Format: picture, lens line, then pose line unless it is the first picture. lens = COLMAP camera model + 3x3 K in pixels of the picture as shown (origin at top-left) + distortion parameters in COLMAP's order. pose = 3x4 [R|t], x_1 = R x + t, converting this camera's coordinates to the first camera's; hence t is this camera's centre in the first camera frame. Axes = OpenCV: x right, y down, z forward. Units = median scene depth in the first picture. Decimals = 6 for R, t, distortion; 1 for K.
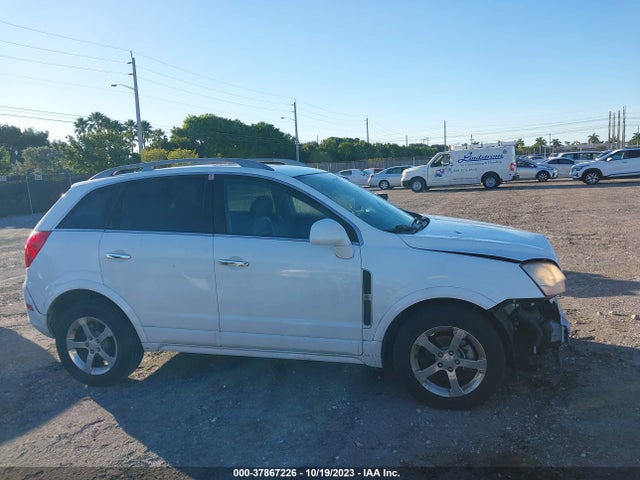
lens RADIAL K [[503.4, 0, 325.7], [0, 503.4, 240.9], [0, 0, 1]] dist [0.009588, -0.008686]
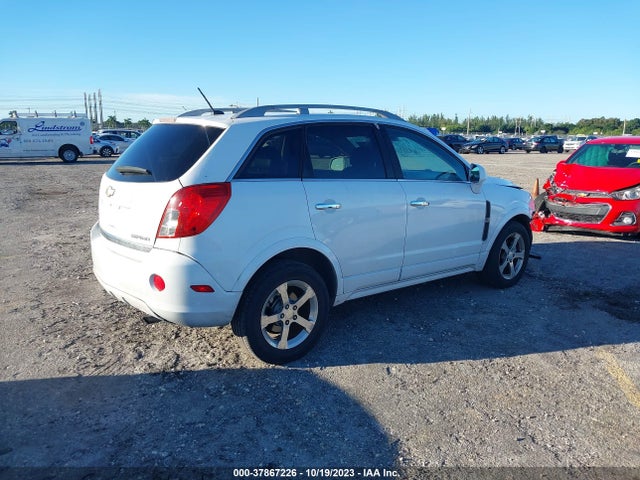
lens RADIAL K [[503.4, 0, 325.7], [0, 503.4, 240.9], [0, 0, 1]] dist [0.009588, -0.008686]
pose [[0.576624, -0.107162, 0.809951, -0.176069], [0.074741, 0.994123, 0.078319, 0.003427], [-0.813584, 0.015376, 0.581244, 0.072660]]
